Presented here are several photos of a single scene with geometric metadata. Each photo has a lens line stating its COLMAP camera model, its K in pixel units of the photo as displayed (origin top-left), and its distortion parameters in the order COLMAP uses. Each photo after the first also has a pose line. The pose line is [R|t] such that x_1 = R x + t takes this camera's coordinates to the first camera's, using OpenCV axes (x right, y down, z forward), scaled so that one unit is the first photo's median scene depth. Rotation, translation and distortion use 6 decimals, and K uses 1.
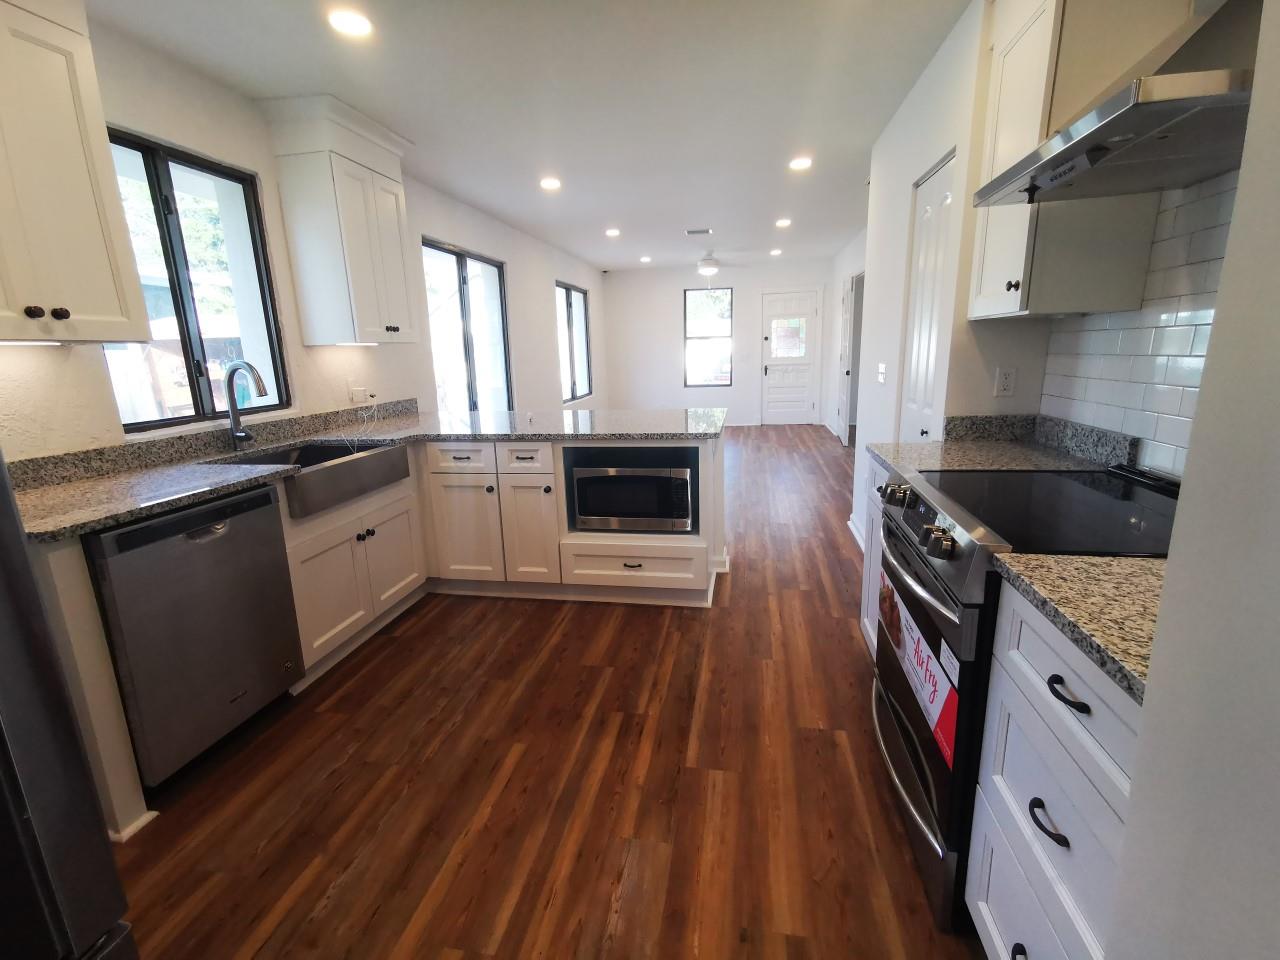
lens RADIAL K [[580.6, 0, 640.0], [0, 580.6, 480.0], [0, 0, 1]] dist [0.003079, 0.000763]
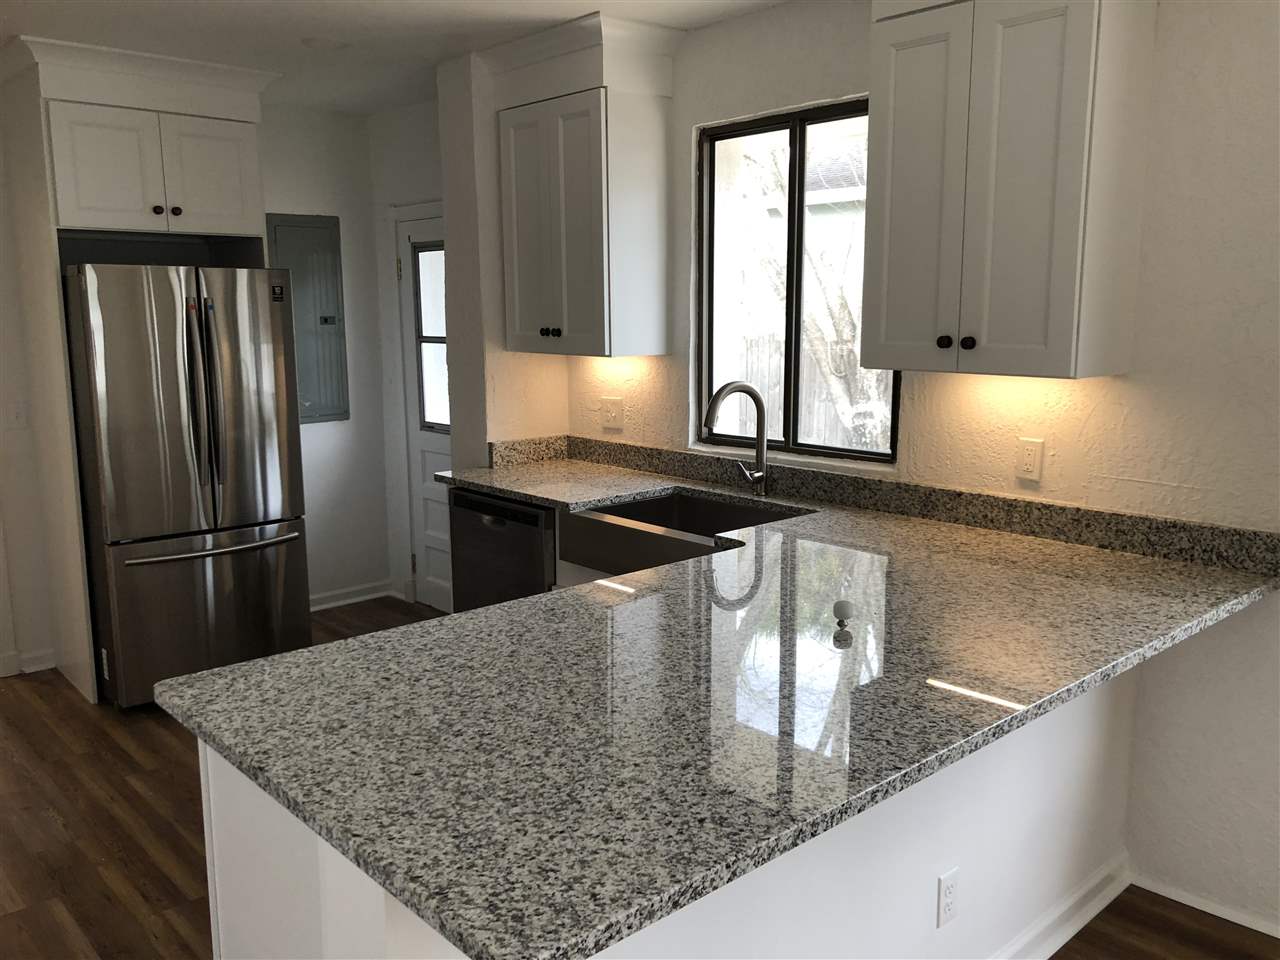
lens RADIAL K [[967.6, 0, 640.0], [0, 967.6, 480.0], [0, 0, 1]] dist [0.028747, -0.007467]
pose [[-0.582812, 0.188637, -0.790409, 0.354480], [-0.148357, 0.931635, 0.331733, -0.406666], [0.798949, 0.310601, -0.514982, 1.323400]]
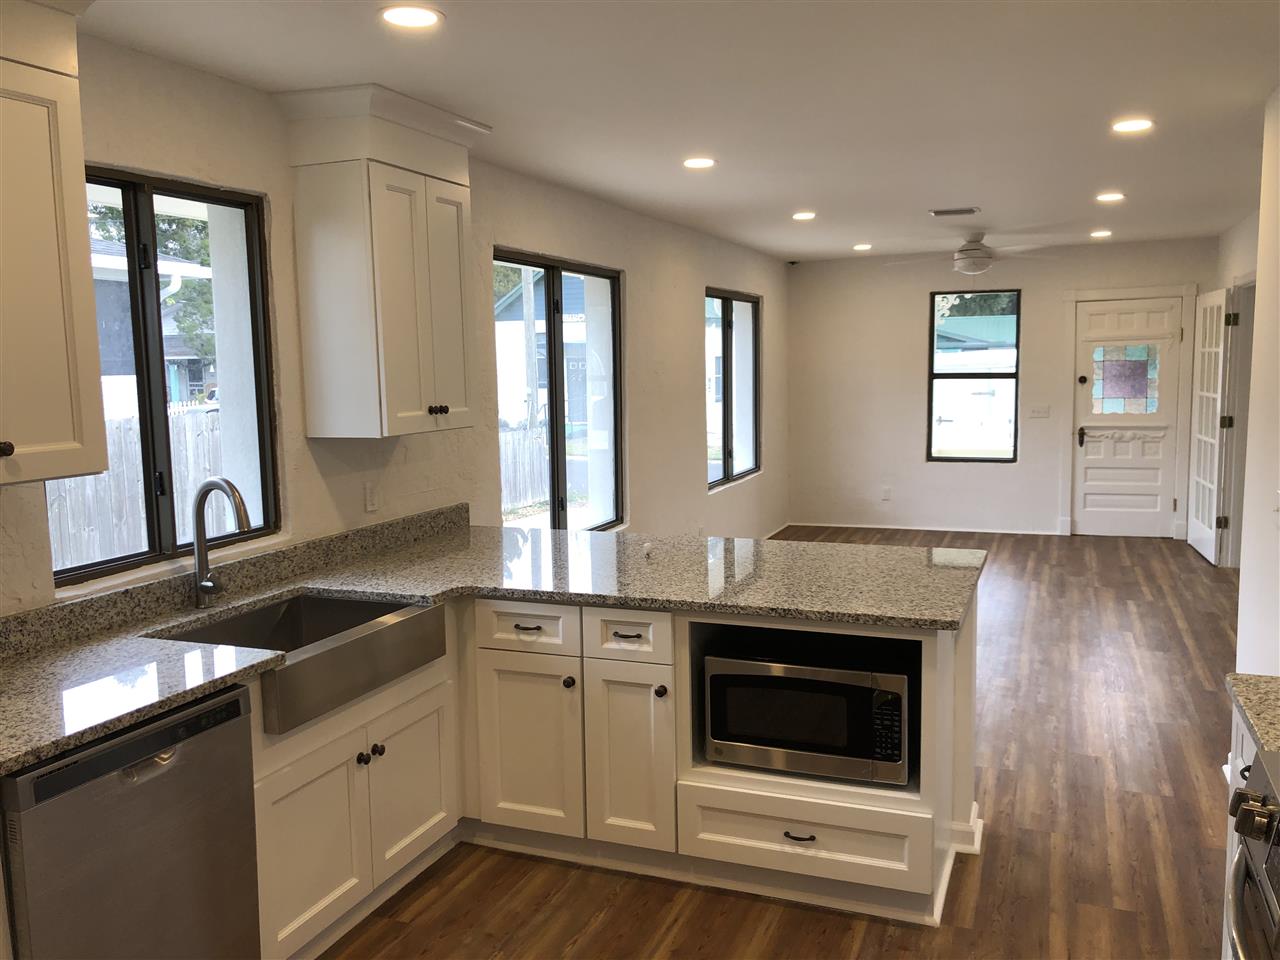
lens RADIAL K [[1034.0, 0, 663.3], [0, 1034.0, 483.5], [0, 0, 1]] dist [0.024649, -0.016305]
pose [[0.982778, 0.036140, -0.181223, 0.027621], [-0.054391, 0.993819, -0.096776, -0.090846], [0.176605, 0.104966, 0.978669, -0.064382]]
